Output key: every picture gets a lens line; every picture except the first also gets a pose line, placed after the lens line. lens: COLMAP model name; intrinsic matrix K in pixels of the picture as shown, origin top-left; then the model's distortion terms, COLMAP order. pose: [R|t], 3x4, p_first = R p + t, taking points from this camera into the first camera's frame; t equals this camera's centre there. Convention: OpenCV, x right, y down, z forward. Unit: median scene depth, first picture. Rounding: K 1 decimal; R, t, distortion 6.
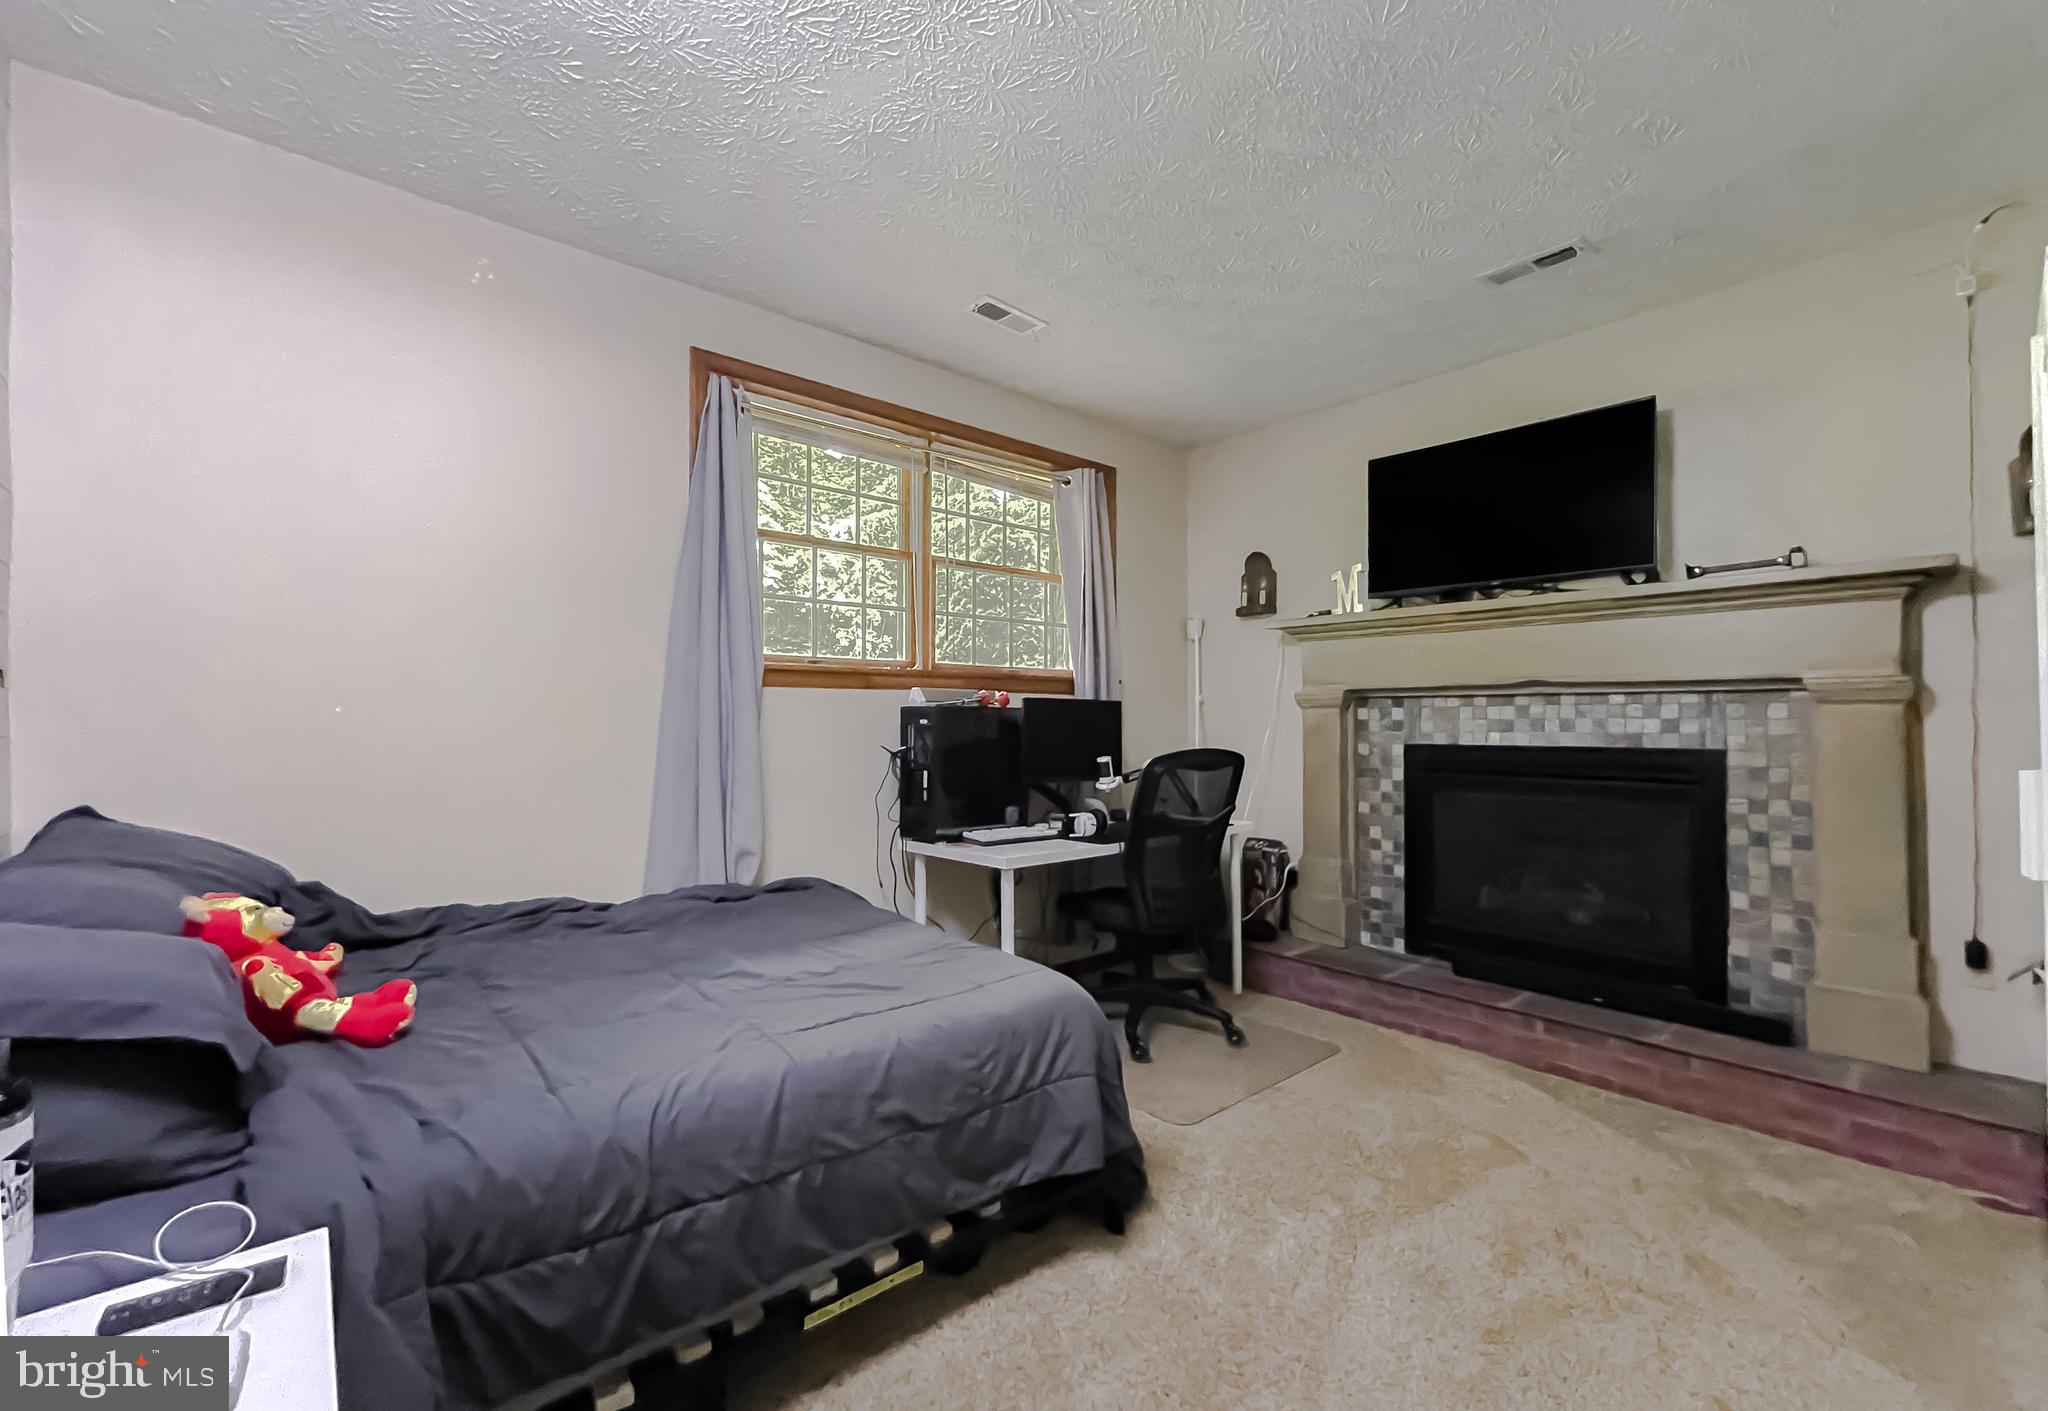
lens RADIAL K [[859.6, 0, 1027.0], [0, 859.6, 723.7], [0, 0, 1]] dist [-0.000637, -0.000107]
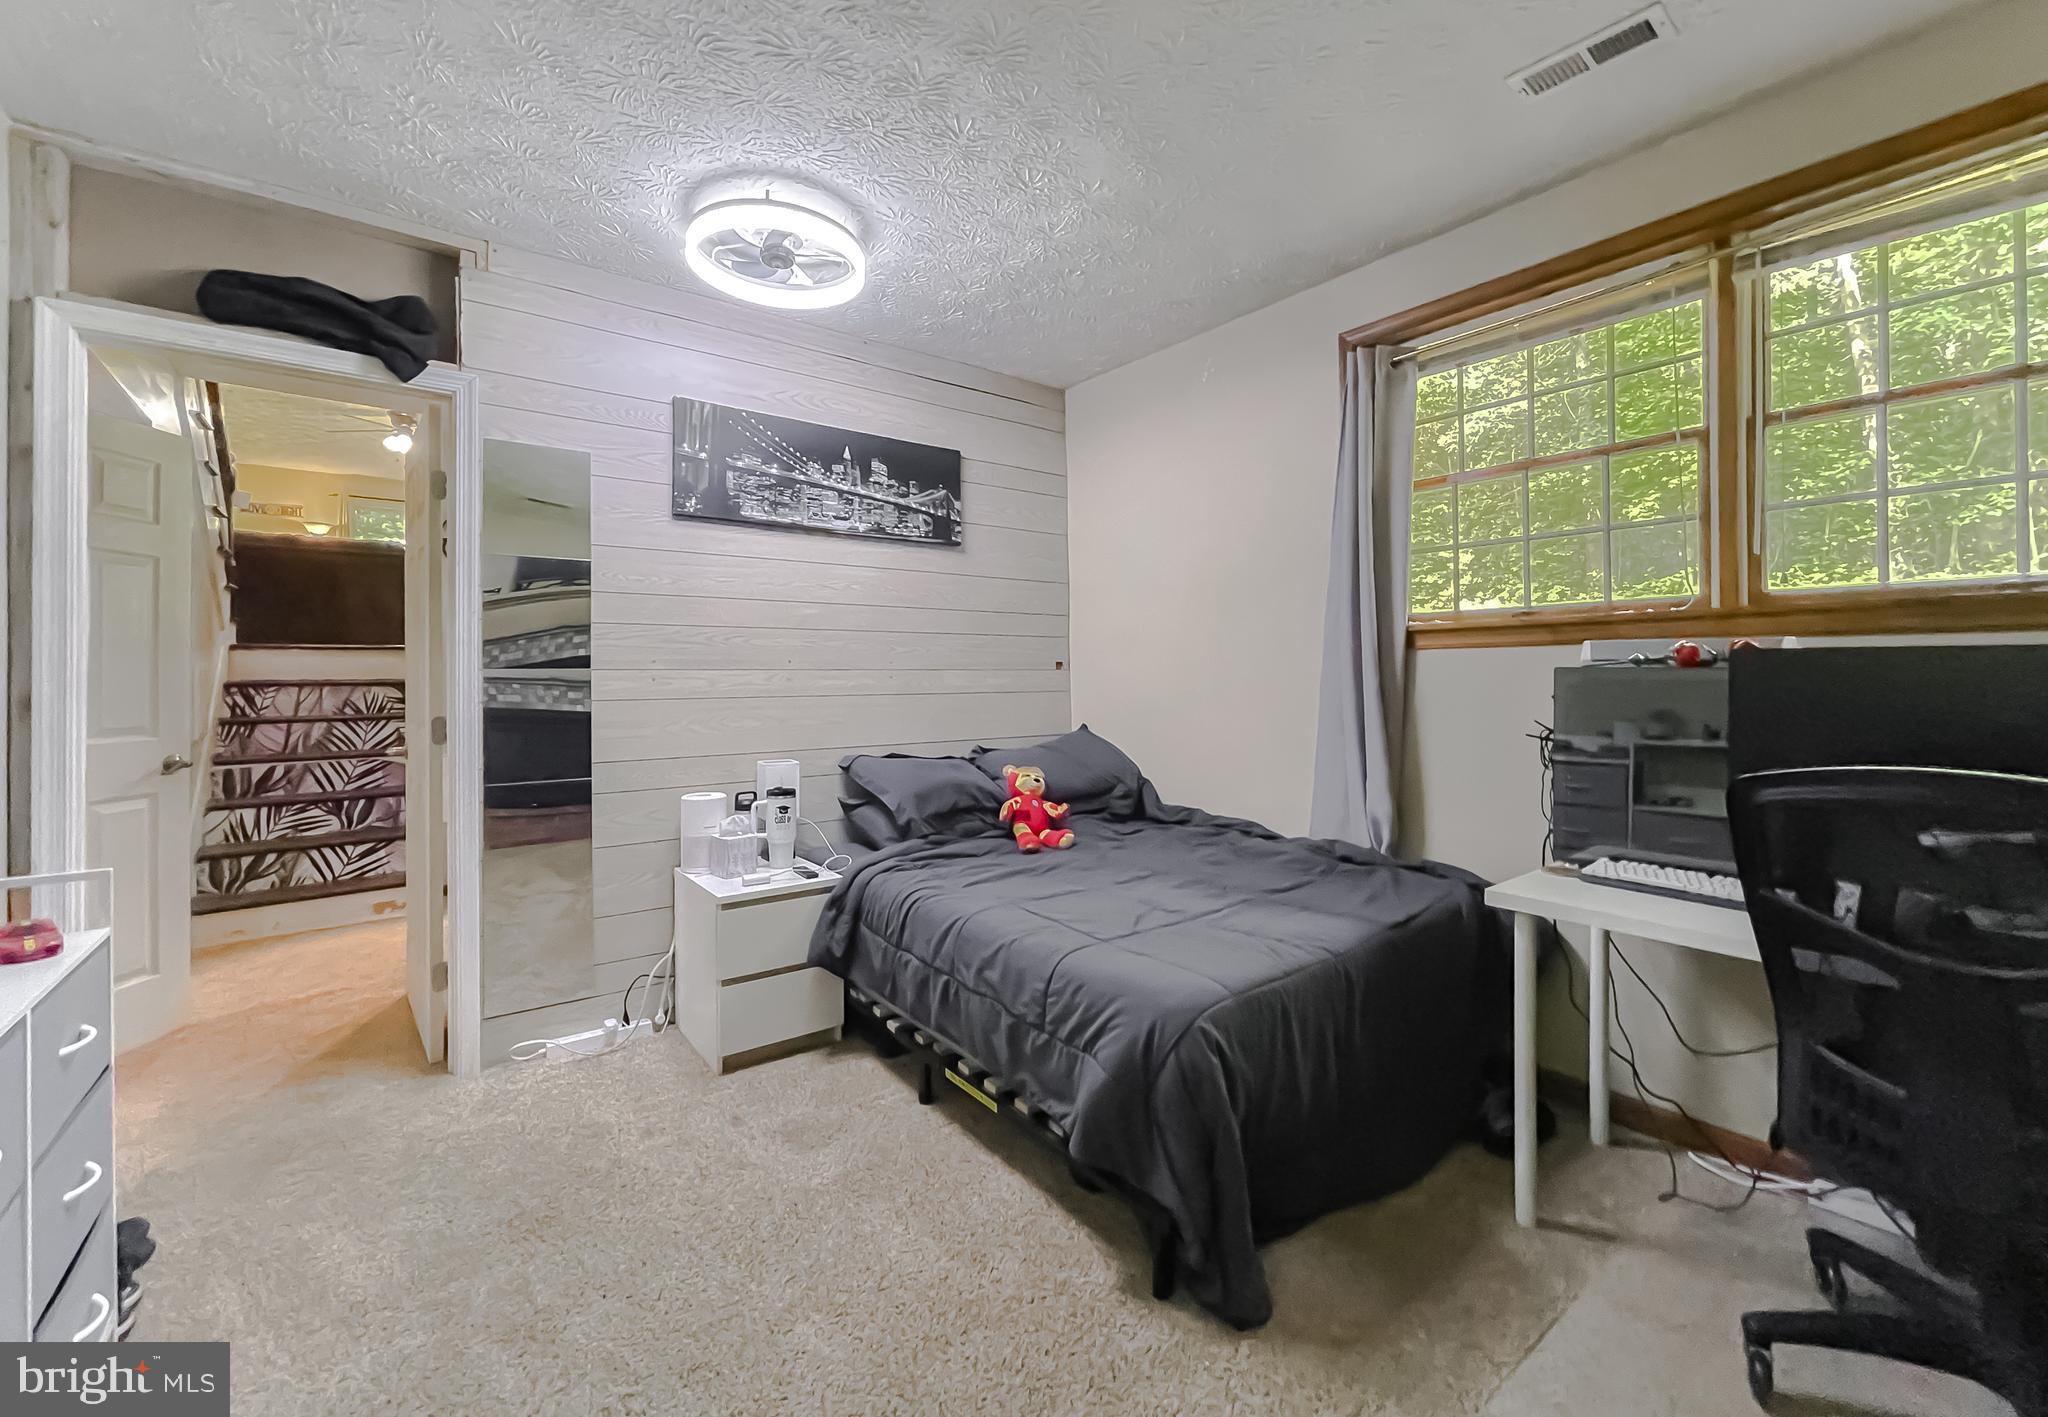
lens RADIAL K [[852.1, 0, 1020.3], [0, 852.1, 695.1], [0, 0, 1]] dist [-0.000419, -0.000192]
pose [[-0.071336, 0.022011, -0.997209, 0.466281], [0.000232, 0.999757, 0.022051, -0.010188], [0.997452, 0.001342, -0.071324, 0.456160]]
